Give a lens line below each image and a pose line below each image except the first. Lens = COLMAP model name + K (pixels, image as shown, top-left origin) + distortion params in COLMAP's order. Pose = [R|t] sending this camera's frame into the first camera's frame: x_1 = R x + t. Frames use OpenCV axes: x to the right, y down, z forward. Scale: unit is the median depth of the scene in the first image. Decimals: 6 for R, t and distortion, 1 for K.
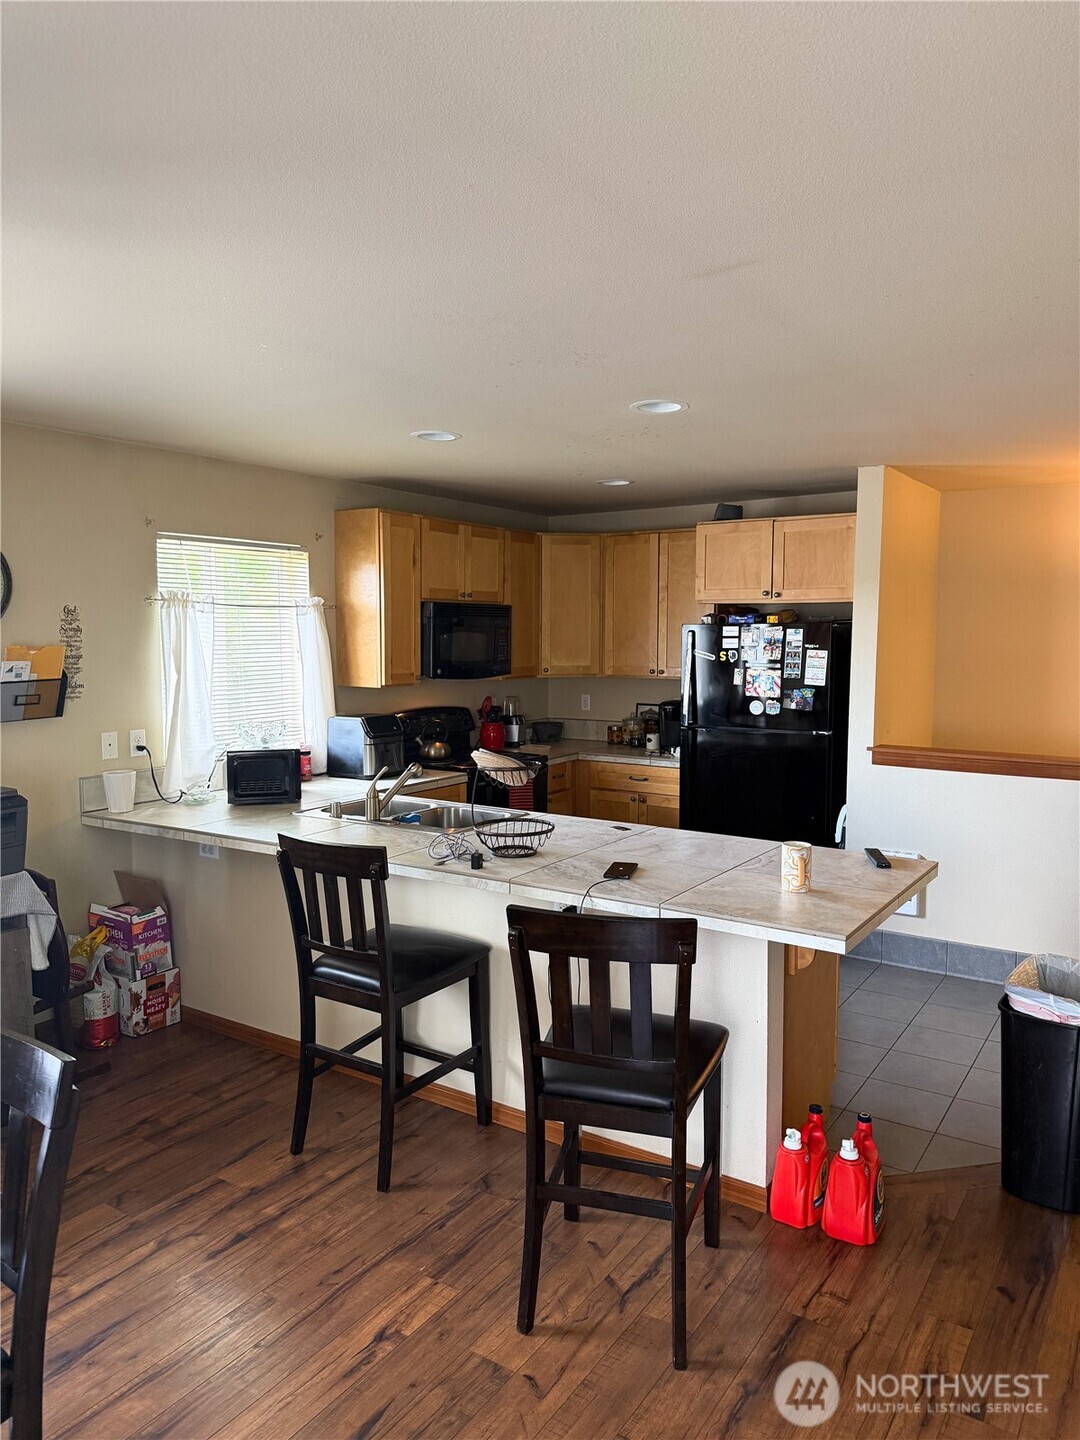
lens RADIAL K [[1002.7, 0, 548.5], [0, 1002.7, 723.4], [0, 0, 1]] dist [0.014209, -0.030846]
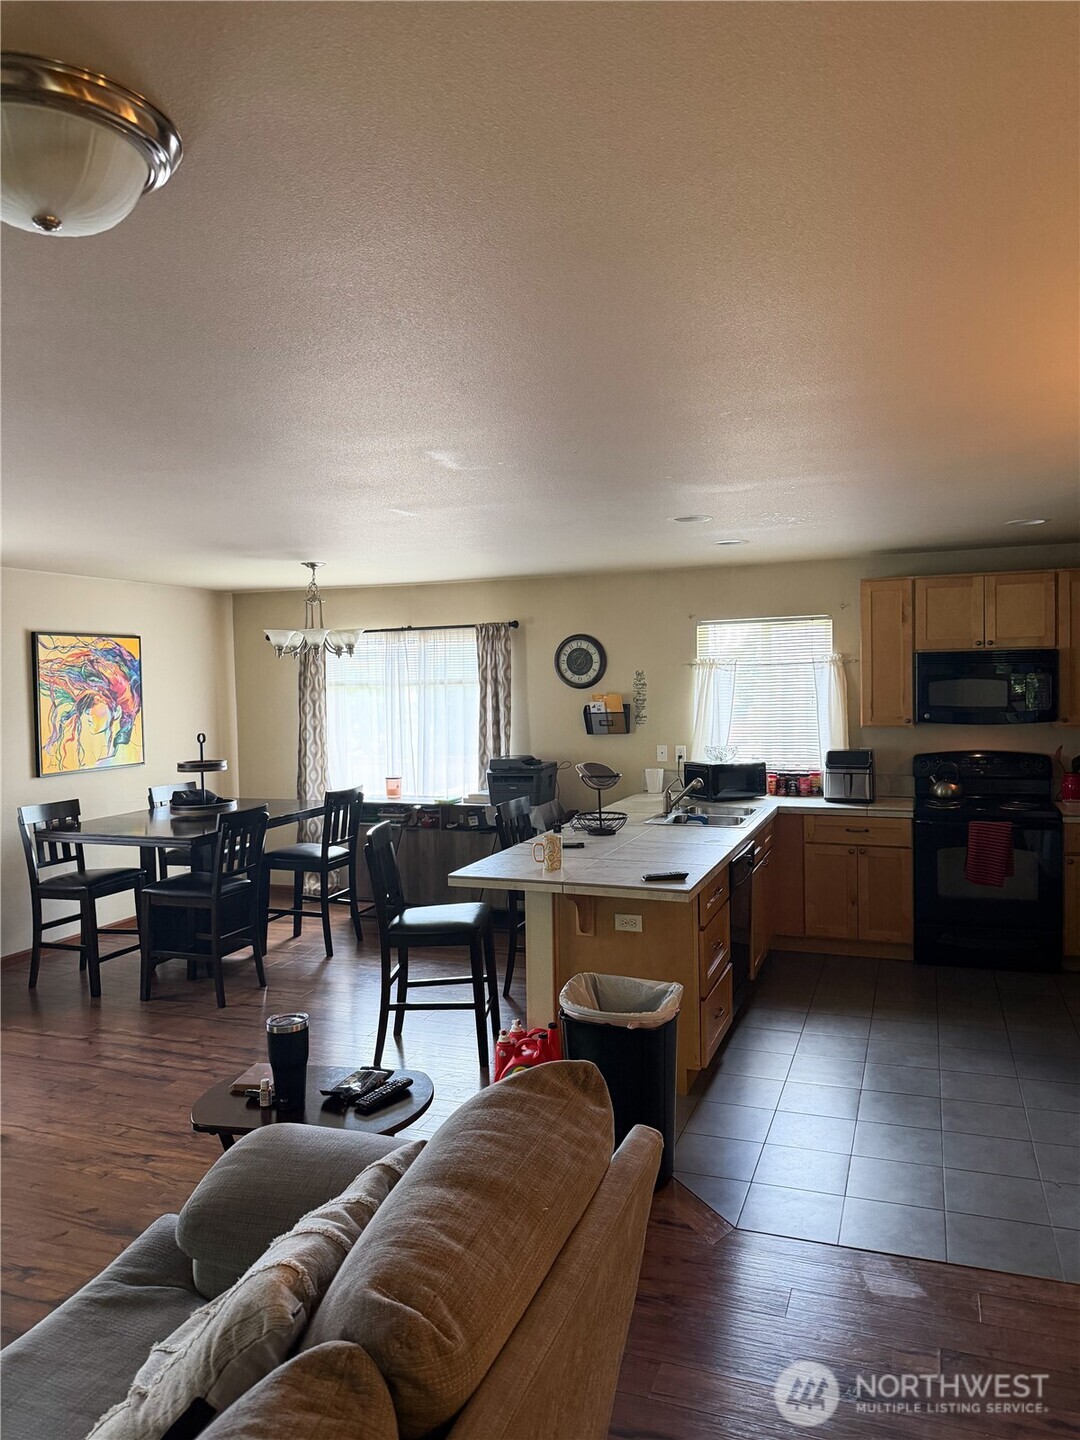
lens RADIAL K [[1002.7, 0, 538.7], [0, 1002.7, 714.4], [0, 0, 1]] dist [0.014209, -0.030846]
pose [[0.219974, 0.028170, -0.975099, 1.197997], [-0.065053, 0.997781, 0.014150, -0.055189], [0.973334, 0.060321, 0.221319, 0.455662]]
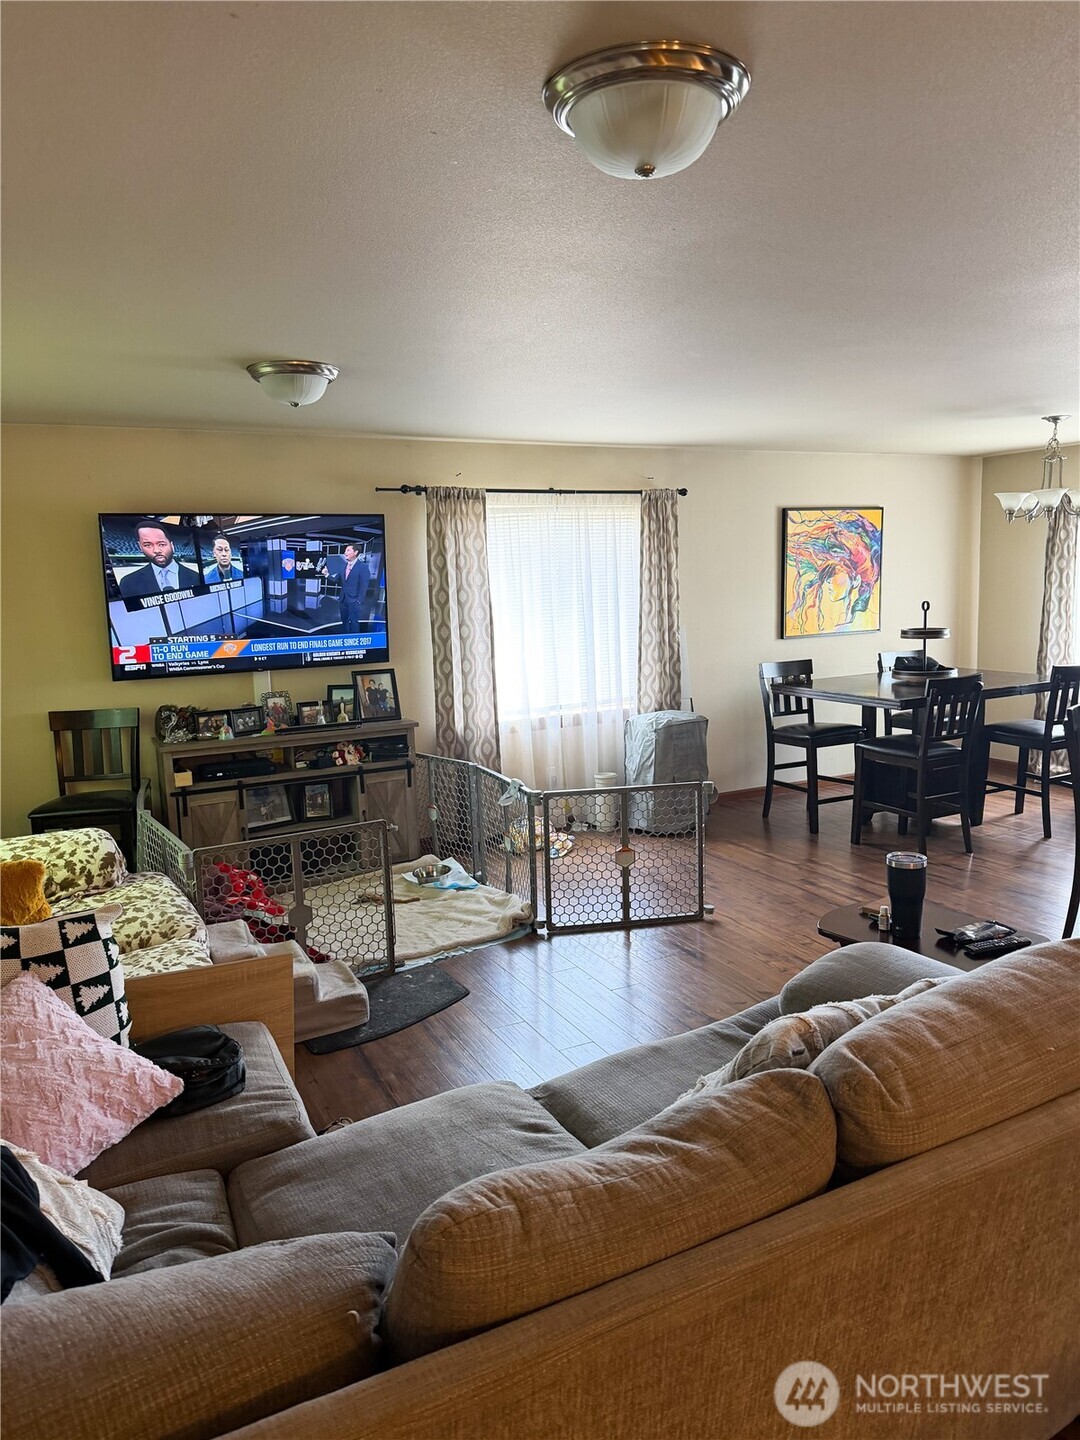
lens RADIAL K [[1002.7, 0, 546.4], [0, 1002.7, 719.8], [0, 0, 1]] dist [0.014209, -0.030846]
pose [[-0.496237, 0.138578, -0.857056, 1.247609], [-0.044217, 0.981864, 0.184360, -0.051958], [0.867060, 0.129382, -0.481110, 0.556874]]
